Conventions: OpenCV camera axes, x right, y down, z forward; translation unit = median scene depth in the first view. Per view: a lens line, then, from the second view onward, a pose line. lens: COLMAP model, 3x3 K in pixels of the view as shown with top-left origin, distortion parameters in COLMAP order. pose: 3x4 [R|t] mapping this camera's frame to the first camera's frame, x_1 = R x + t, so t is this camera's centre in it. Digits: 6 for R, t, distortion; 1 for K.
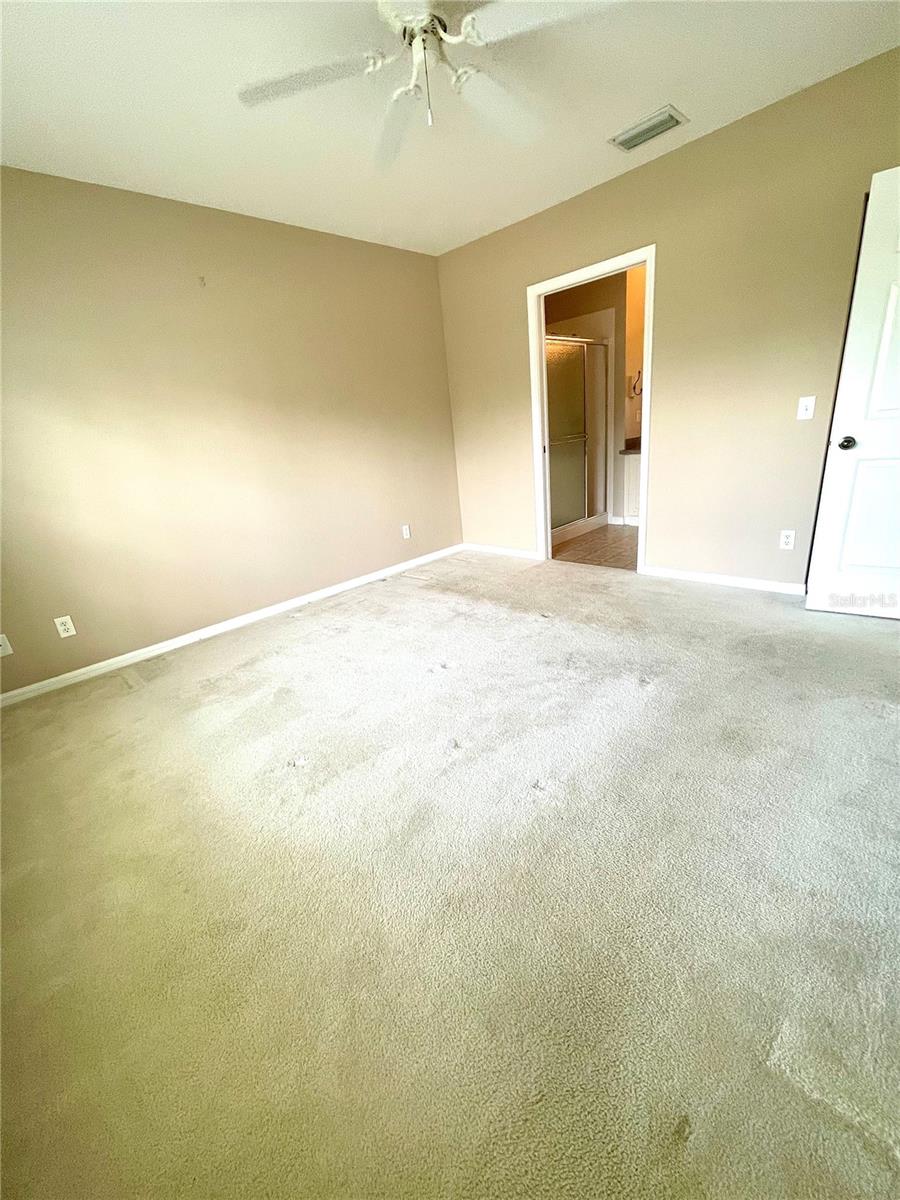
lens RADIAL K [[479.1, 0, 448.6], [0, 479.1, 602.3], [0, 0, 1]] dist [-0.001583, -0.000064]
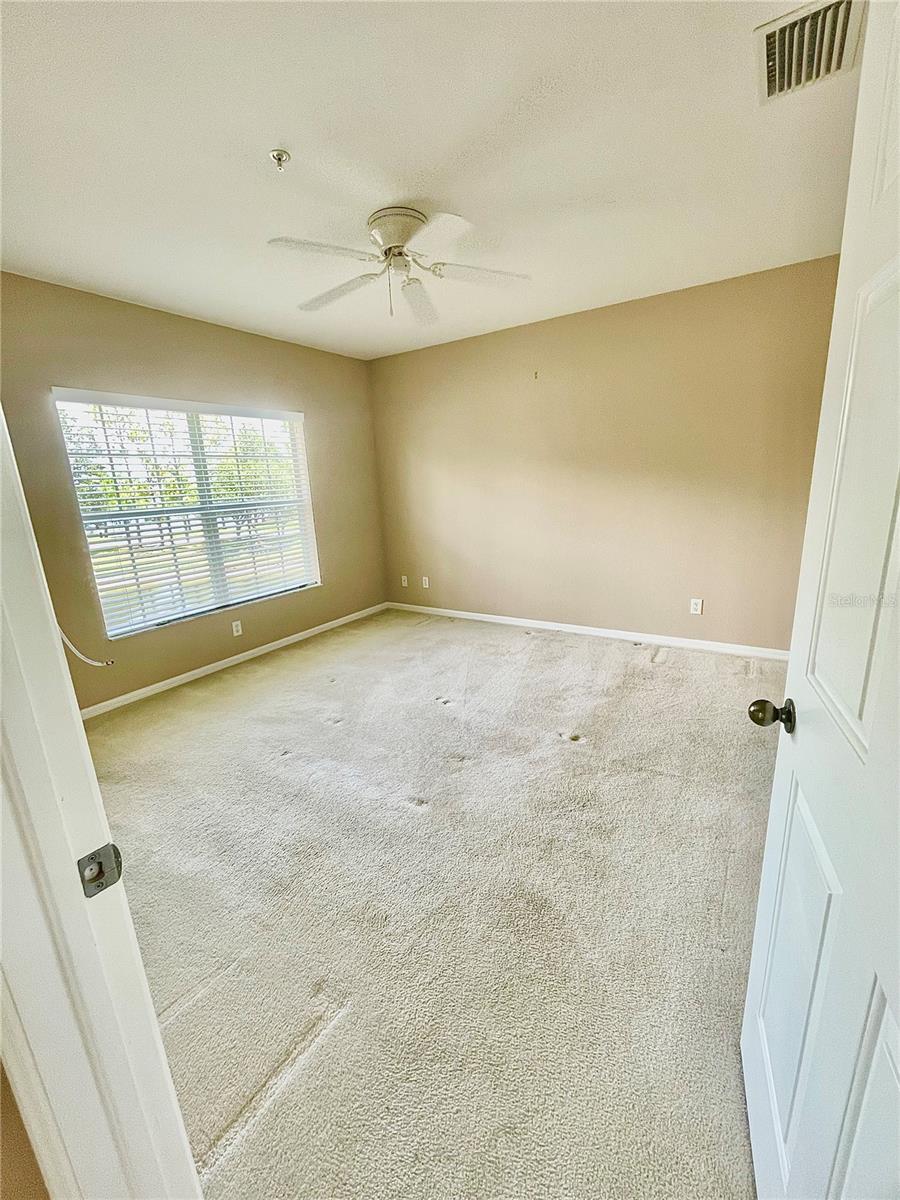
lens RADIAL K [[479.1, 0, 451.2], [0, 479.1, 600.4], [0, 0, 1]] dist [-0.001583, -0.000064]
pose [[0.232688, 0.326215, -0.916210, 0.720766], [-0.309340, 0.917968, 0.248279, -0.287534], [0.922044, 0.225649, 0.314511, 0.402853]]
